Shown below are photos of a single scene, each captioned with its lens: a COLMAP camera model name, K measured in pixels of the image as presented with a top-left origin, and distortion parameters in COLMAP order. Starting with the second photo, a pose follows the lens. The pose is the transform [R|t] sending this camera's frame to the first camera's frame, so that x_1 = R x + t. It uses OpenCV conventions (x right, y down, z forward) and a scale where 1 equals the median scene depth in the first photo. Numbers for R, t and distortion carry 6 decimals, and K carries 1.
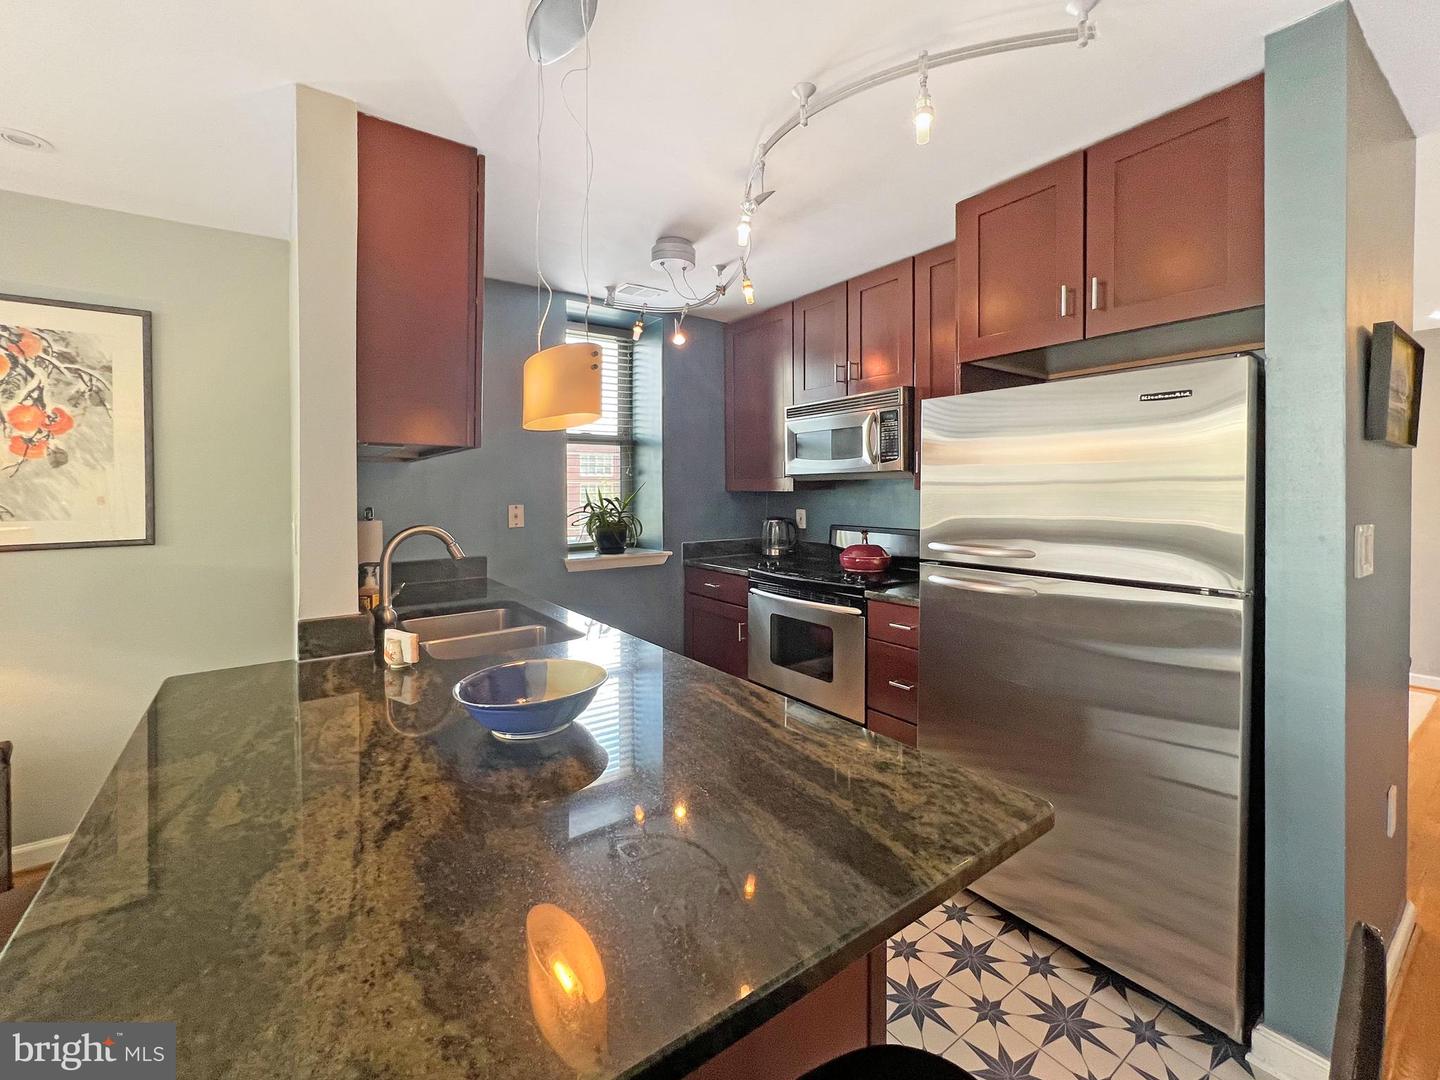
lens RADIAL K [[597.6, 0, 687.9], [0, 597.6, 493.0], [0, 0, 1]] dist [-0.000074, -0.000240]
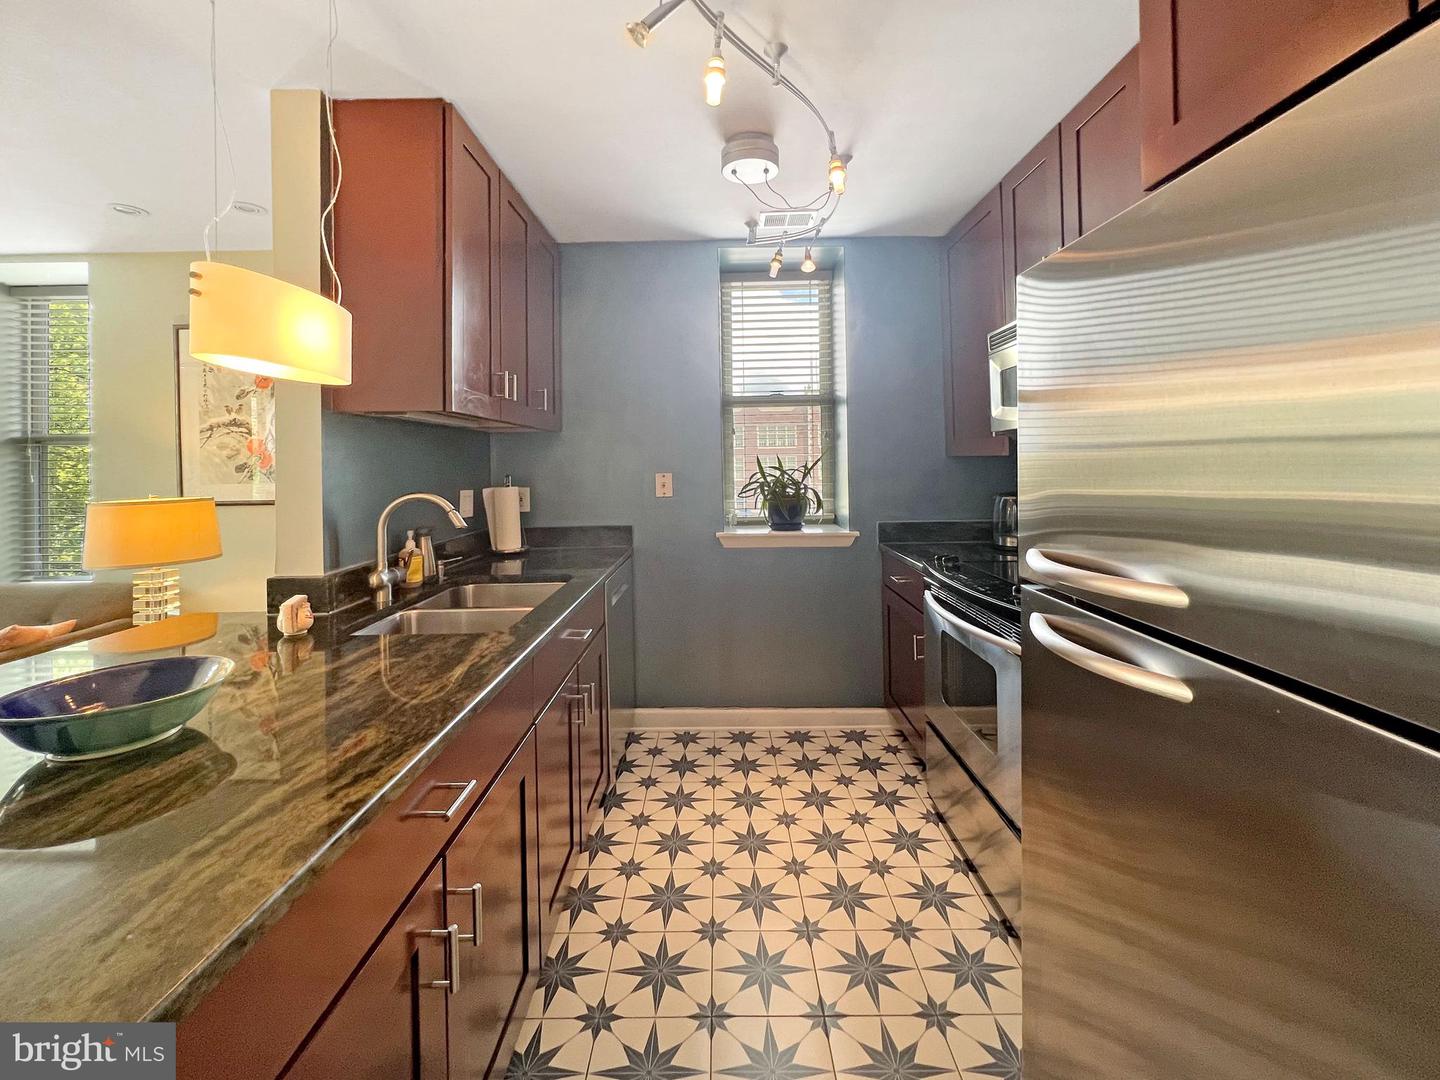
lens RADIAL K [[583.1, 0, 711.3], [0, 583.1, 459.3], [0, 0, 1]] dist [-0.003955, 0.000938]
pose [[0.825778, -0.009749, -0.563911, 0.298172], [0.006177, 0.999947, -0.008242, 0.005601], [0.563962, 0.003323, 0.825794, 0.275506]]
